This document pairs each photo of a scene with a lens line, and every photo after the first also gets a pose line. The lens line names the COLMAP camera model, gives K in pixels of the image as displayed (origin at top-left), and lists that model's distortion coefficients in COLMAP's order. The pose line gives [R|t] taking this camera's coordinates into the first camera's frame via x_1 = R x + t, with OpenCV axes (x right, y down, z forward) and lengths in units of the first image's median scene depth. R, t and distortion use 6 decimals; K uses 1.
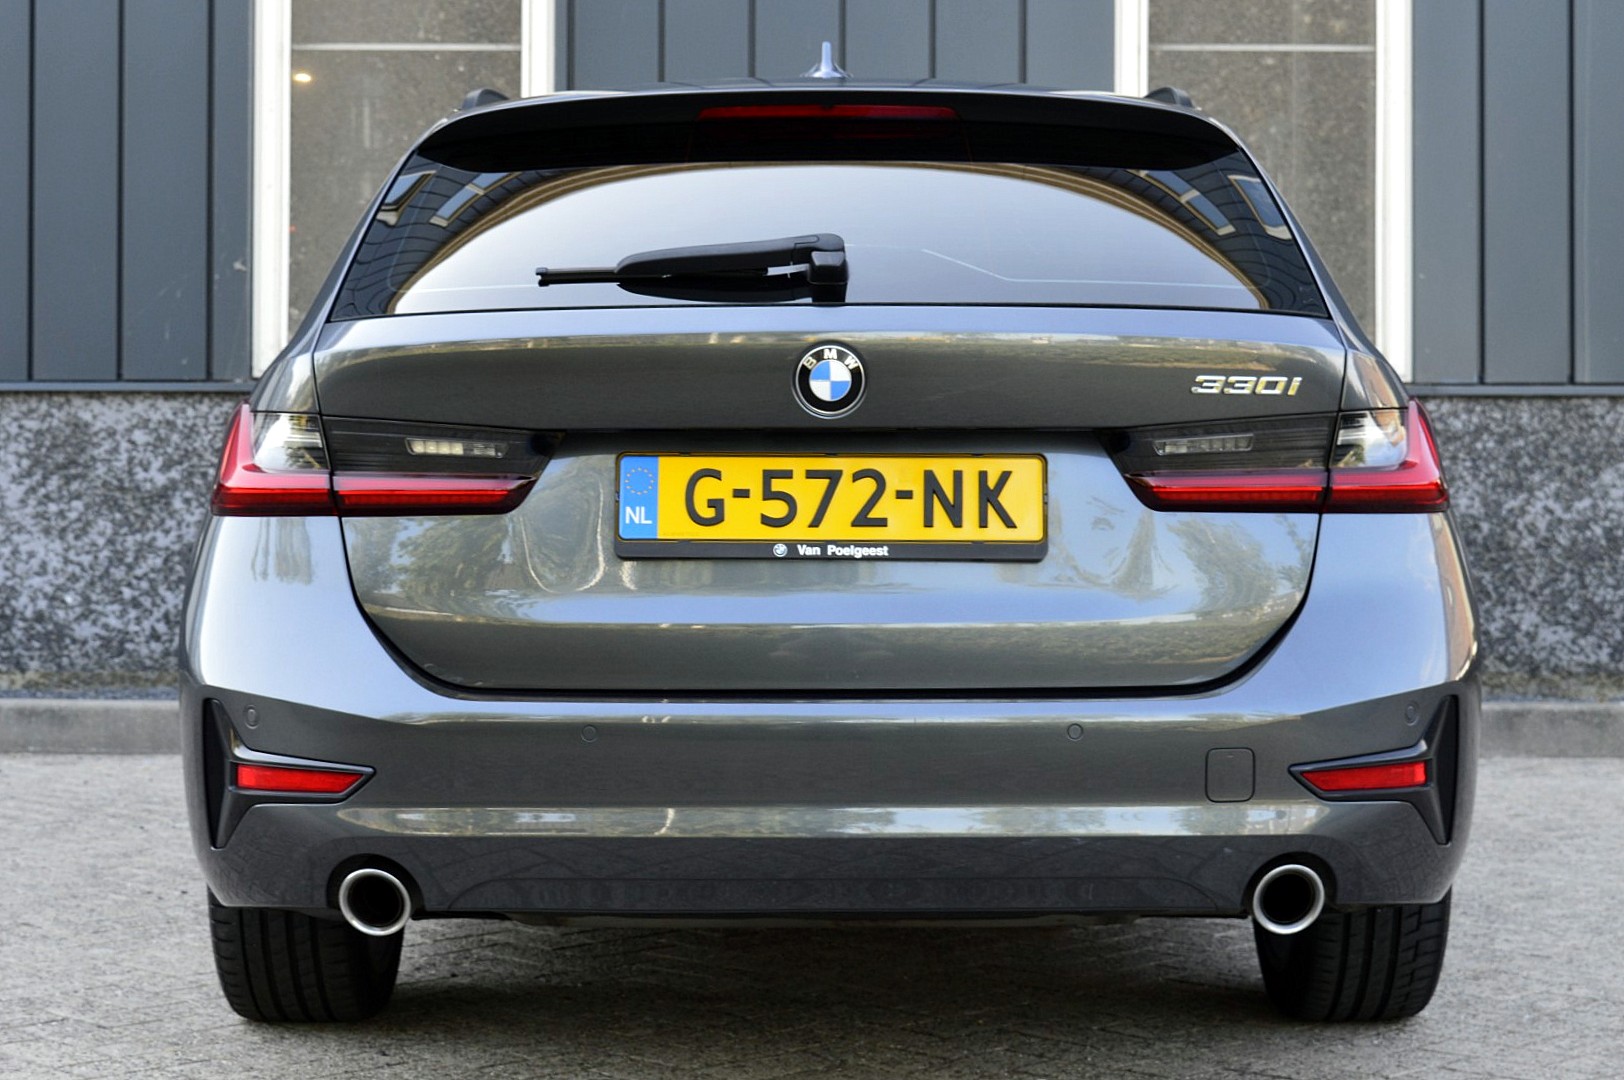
lens RADIAL K [[2975.3, 0, 812.0], [0, 2975.3, 540.0], [0, 0, 1]] dist [-0.016610, 0.123109]
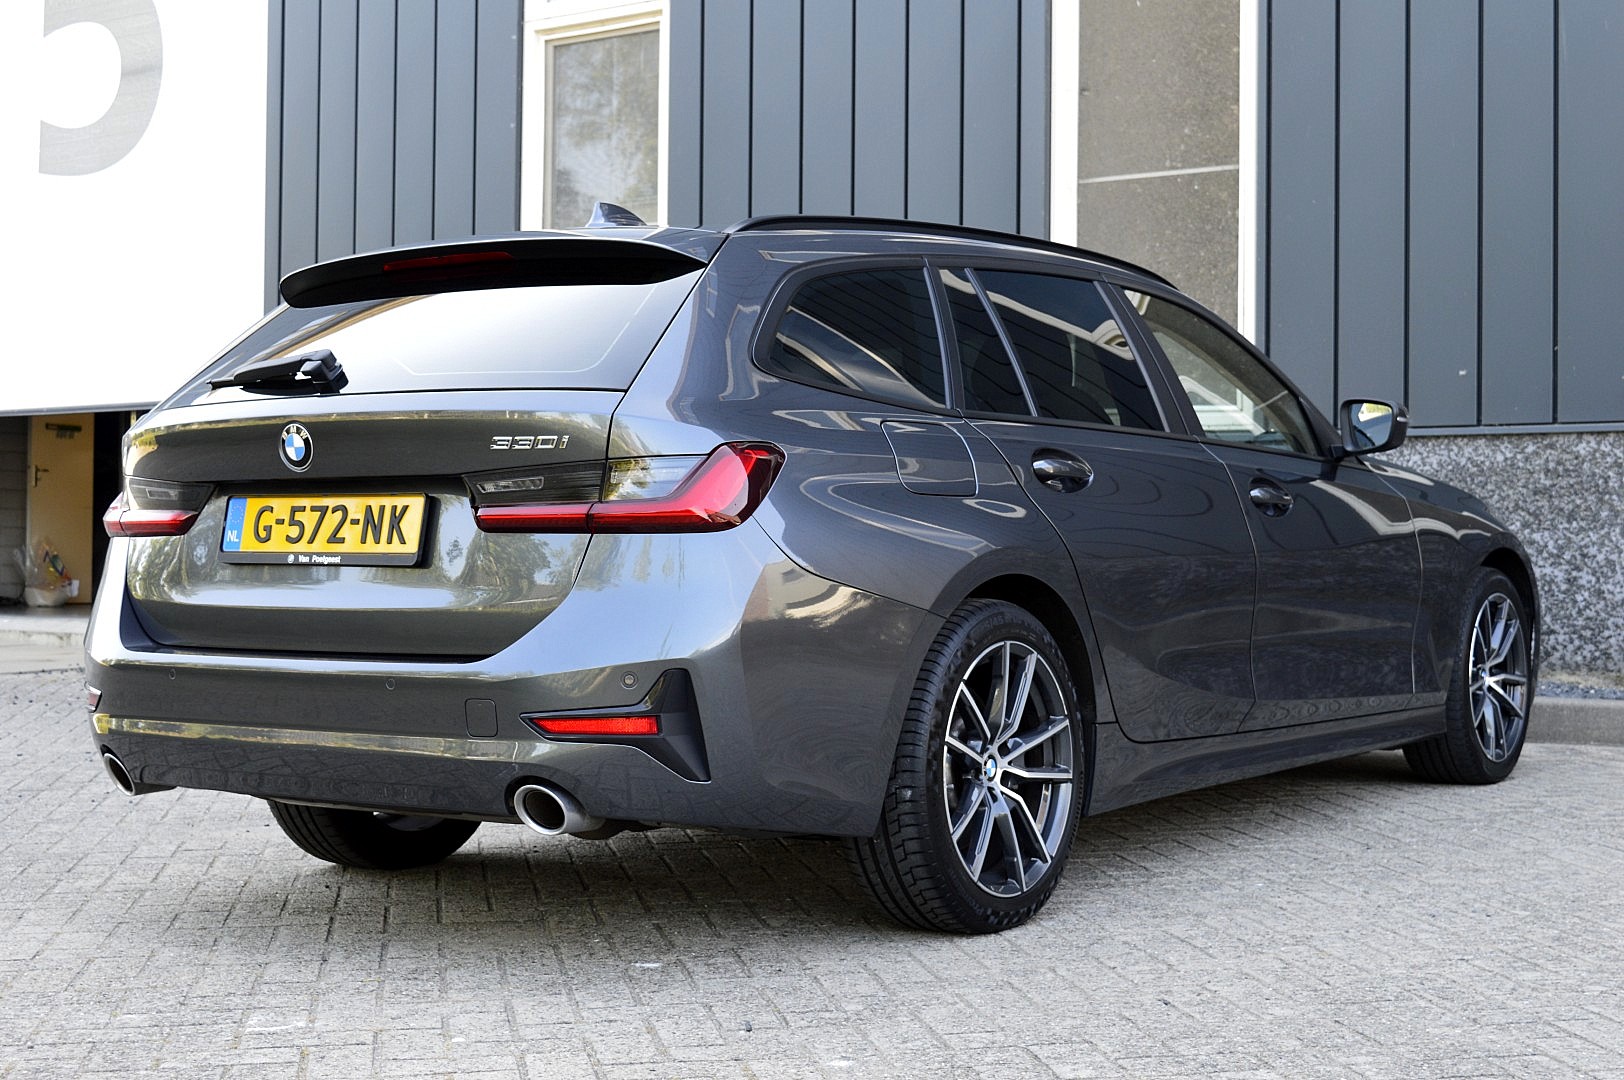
lens RADIAL K [[2432.0, 0, 812.0], [0, 2432.0, 540.0], [0, 0, 1]] dist [-0.014433, 0.003829]
pose [[0.814784, -0.002259, -0.579760, 0.911195], [-0.002184, 0.999973, -0.006966, 0.001786], [0.579761, 0.006942, 0.814757, 0.140526]]
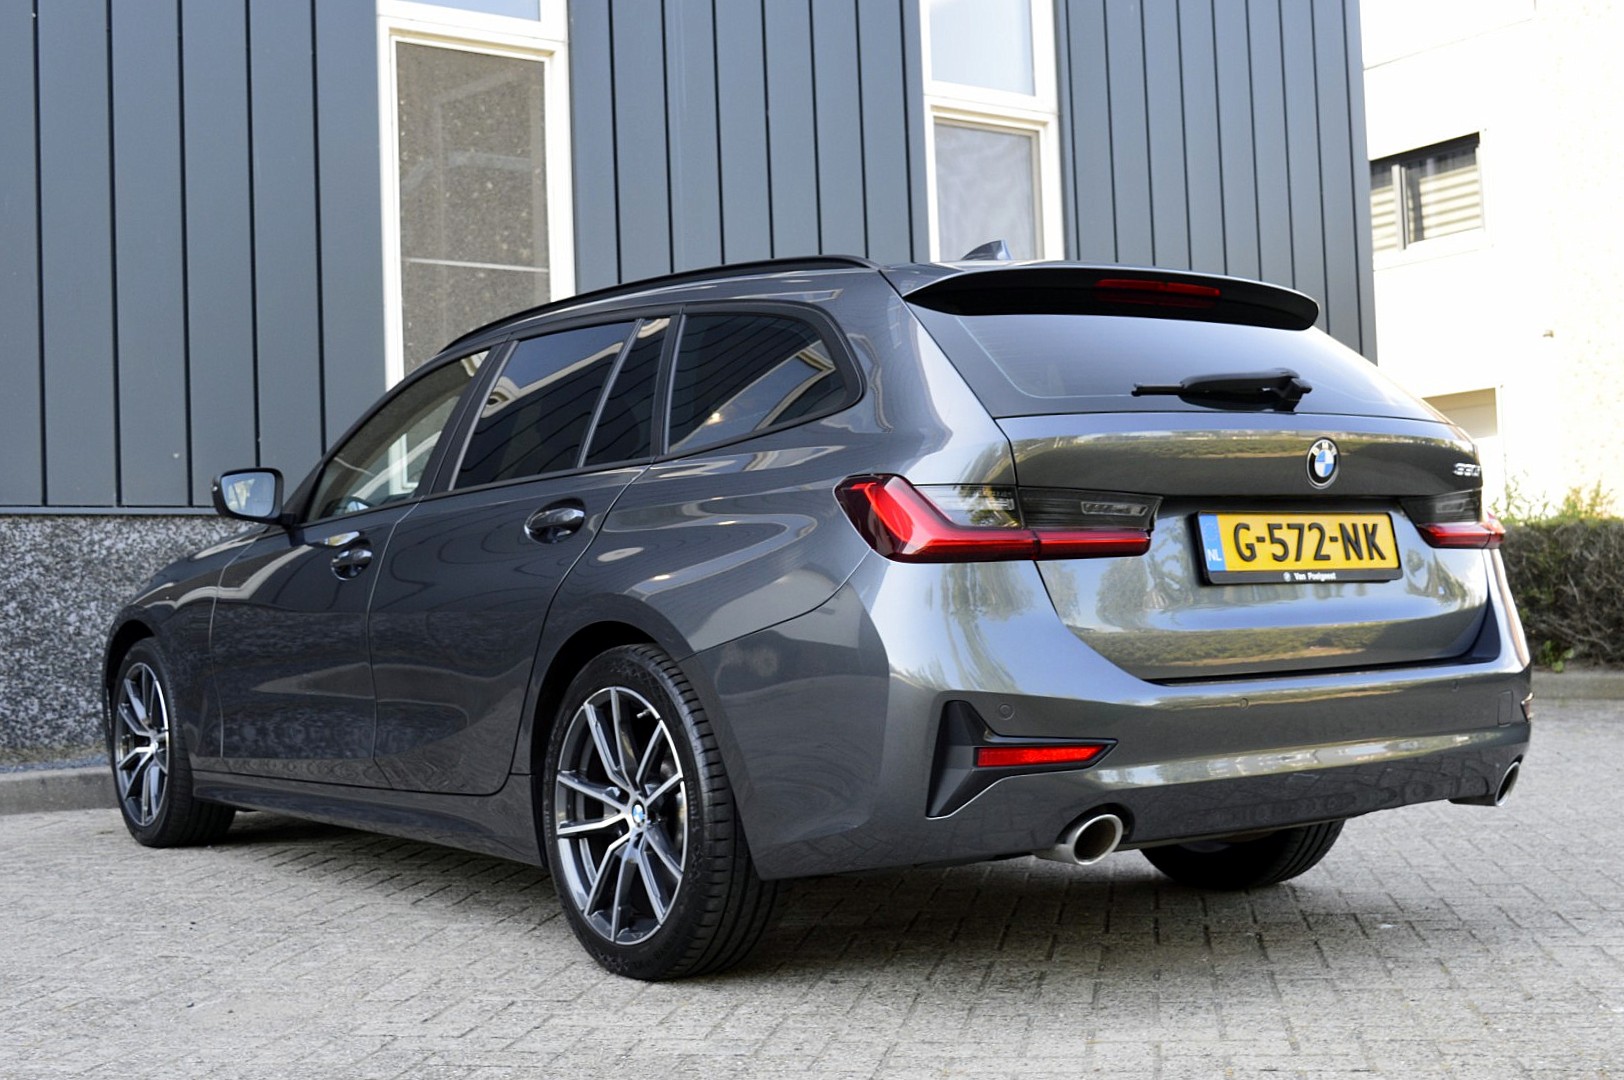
lens RADIAL K [[2153.6, 0, 812.0], [0, 2153.6, 540.0], [0, 0, 1]] dist [-0.001868, -0.009095]
pose [[0.805206, -0.009783, 0.592915, -0.828304], [0.038971, 0.998575, -0.036449, 0.014717], [-0.591714, 0.052455, 0.804440, 0.267816]]
